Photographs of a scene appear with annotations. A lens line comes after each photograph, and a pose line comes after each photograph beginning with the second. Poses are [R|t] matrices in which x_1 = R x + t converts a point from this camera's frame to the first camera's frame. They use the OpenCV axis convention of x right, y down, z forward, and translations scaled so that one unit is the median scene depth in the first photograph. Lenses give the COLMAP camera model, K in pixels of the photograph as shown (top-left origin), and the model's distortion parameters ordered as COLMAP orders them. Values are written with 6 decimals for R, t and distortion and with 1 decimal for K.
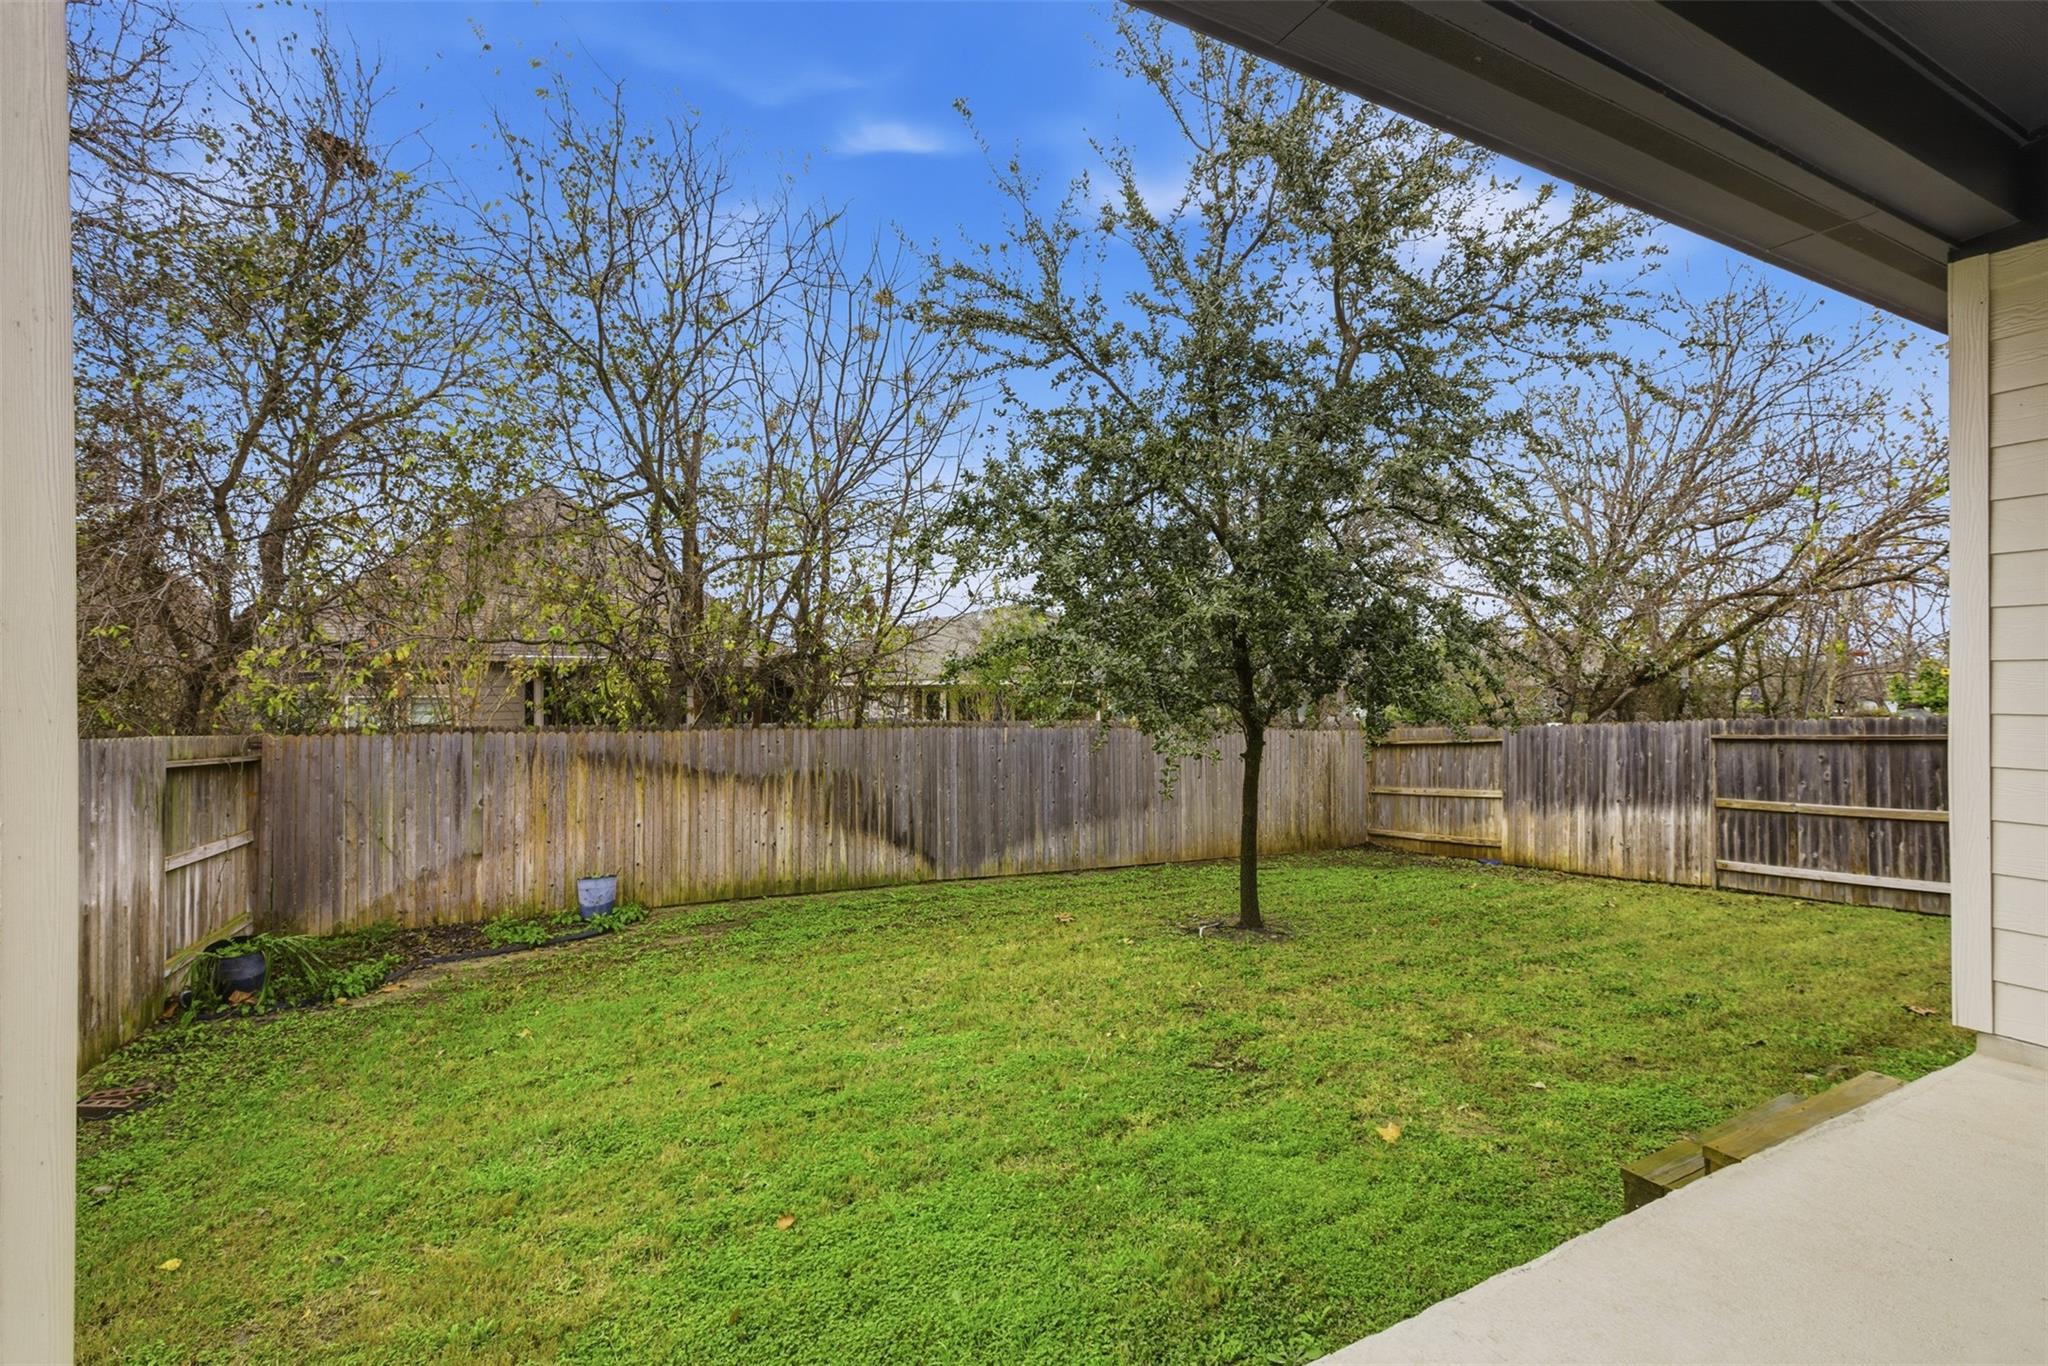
lens RADIAL K [[933.2, 0, 1024.0], [0, 933.2, 674.7], [0, 0, 1]] dist [-0.003307, 0.002738]
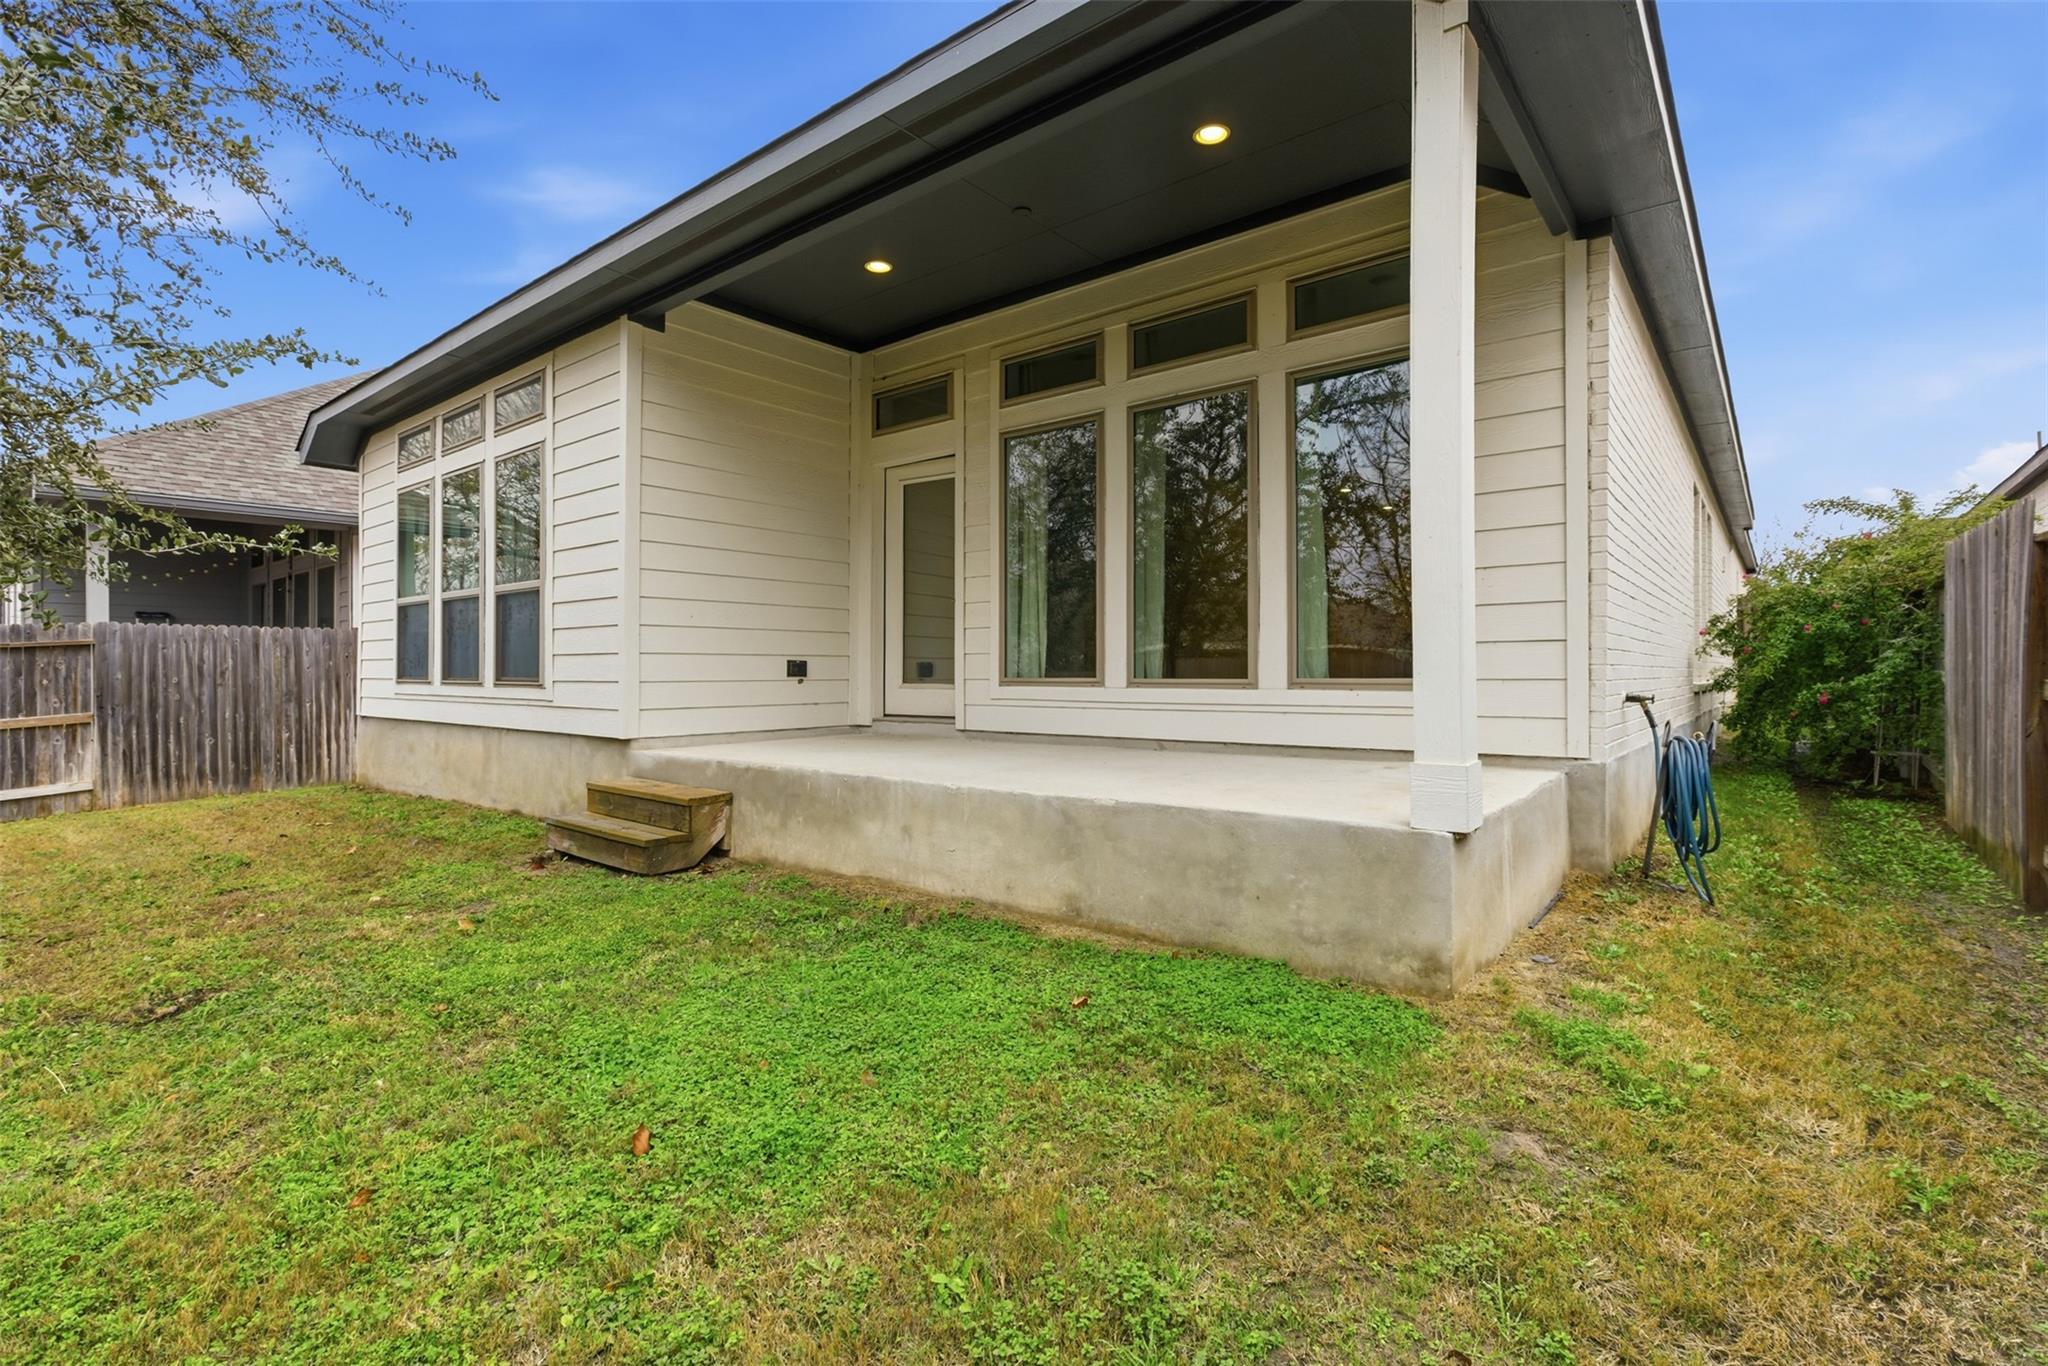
lens RADIAL K [[933.2, 0, 1032.1], [0, 933.2, 674.9], [0, 0, 1]] dist [-0.003307, 0.002738]
pose [[-0.386026, -0.002868, 0.922483, -0.365355], [0.000627, 0.999994, 0.003371, 0.087012], [-0.922488, 0.001879, -0.386022, 0.426110]]
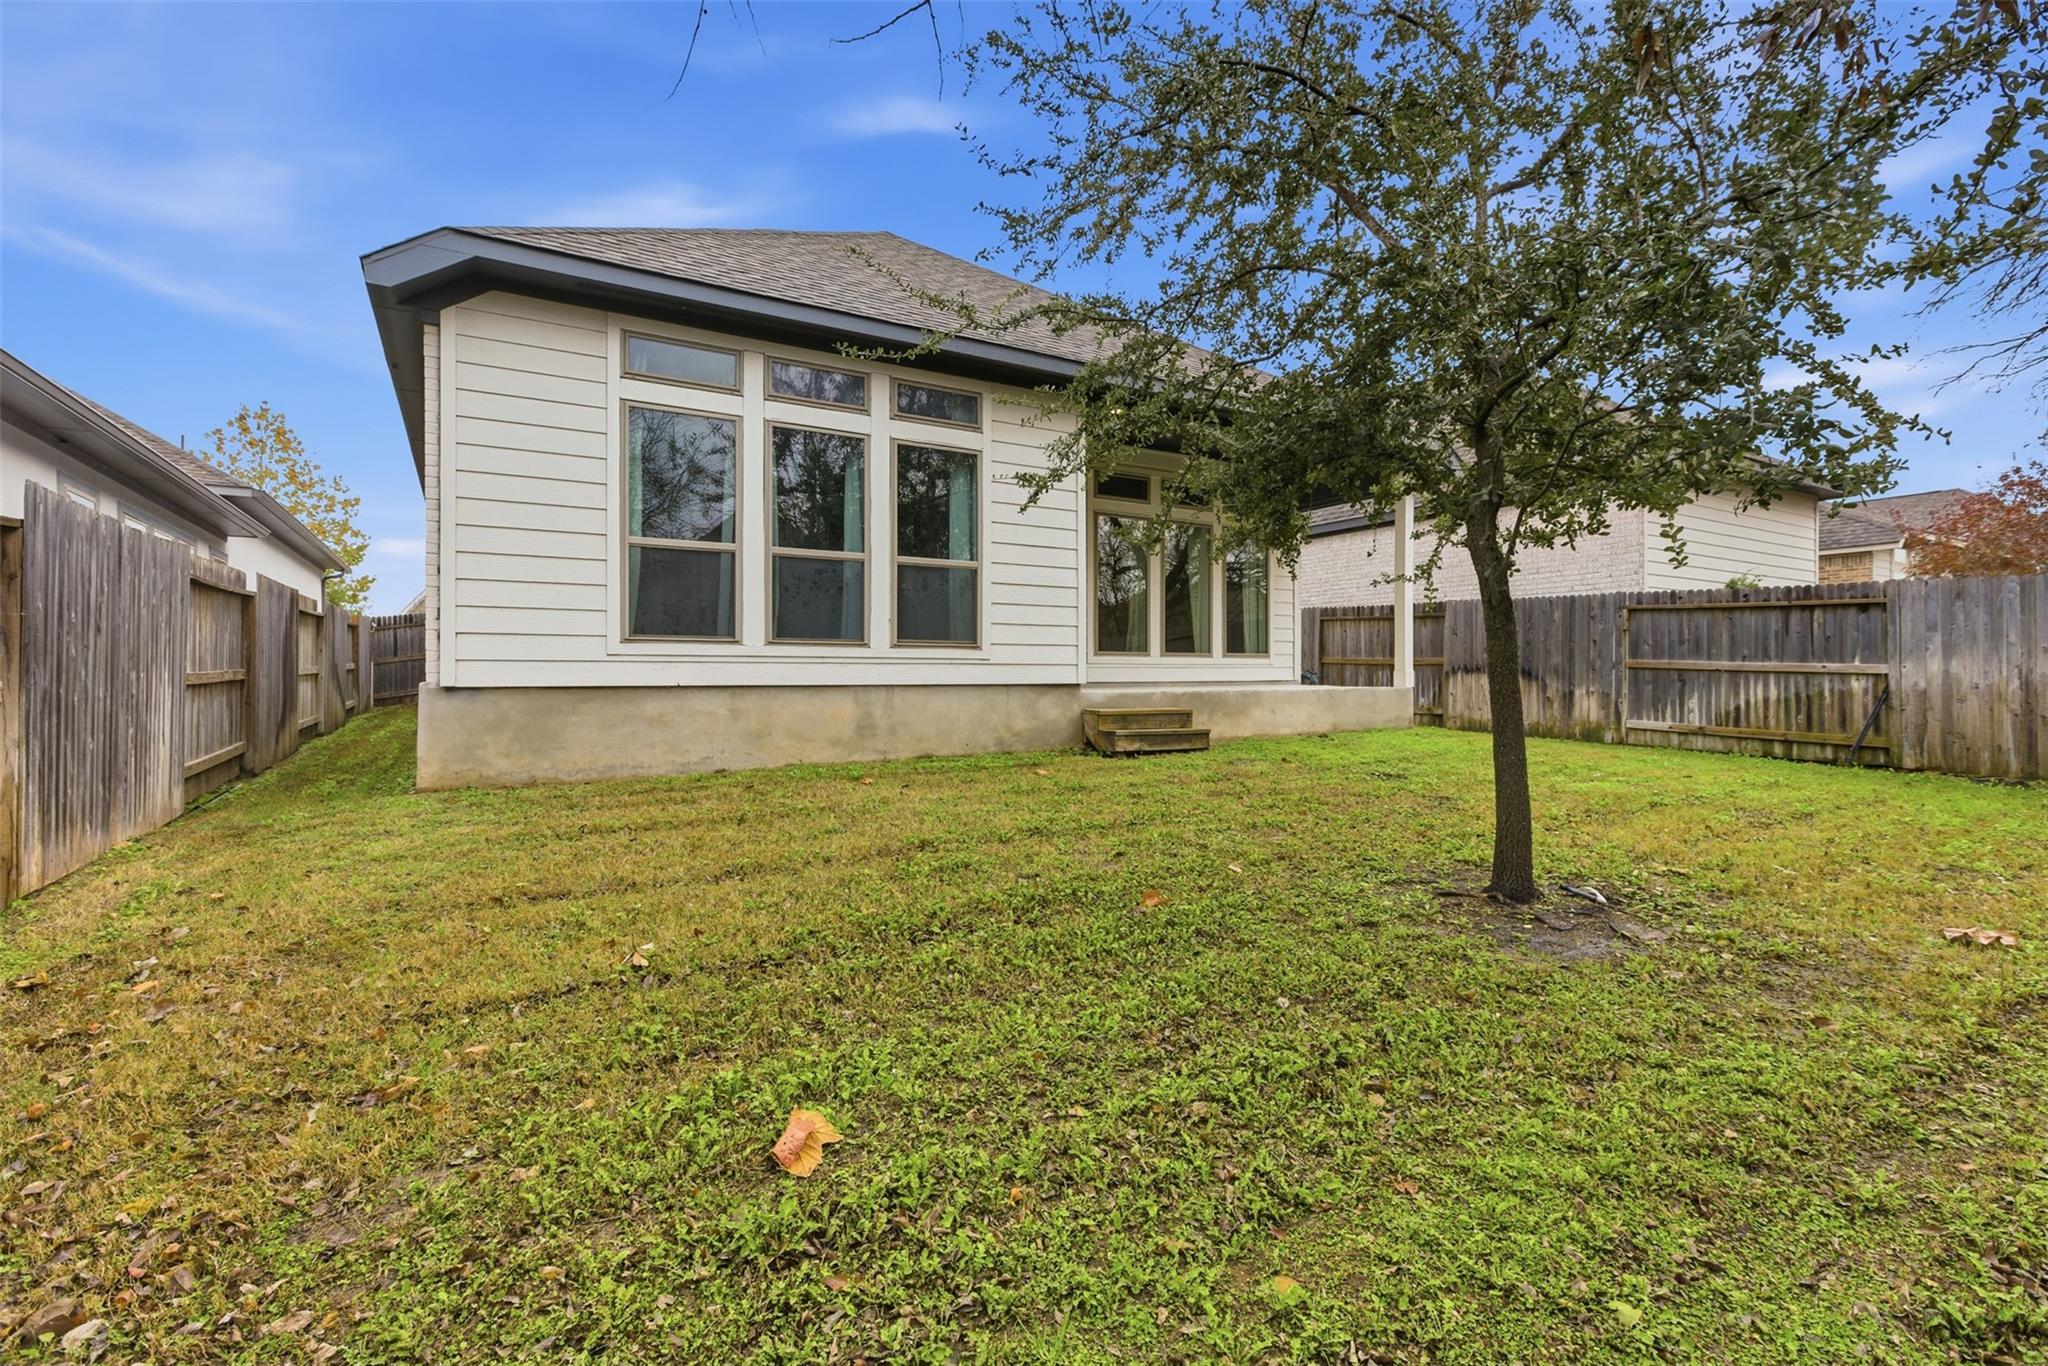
lens RADIAL K [[933.2, 0, 1034.3], [0, 933.2, 672.3], [0, 0, 1]] dist [-0.003307, 0.002738]
pose [[-0.998034, -0.008041, -0.062155, 0.191297], [-0.008846, 0.999880, 0.012685, 0.102784], [0.062045, 0.013210, -0.997986, 1.092233]]
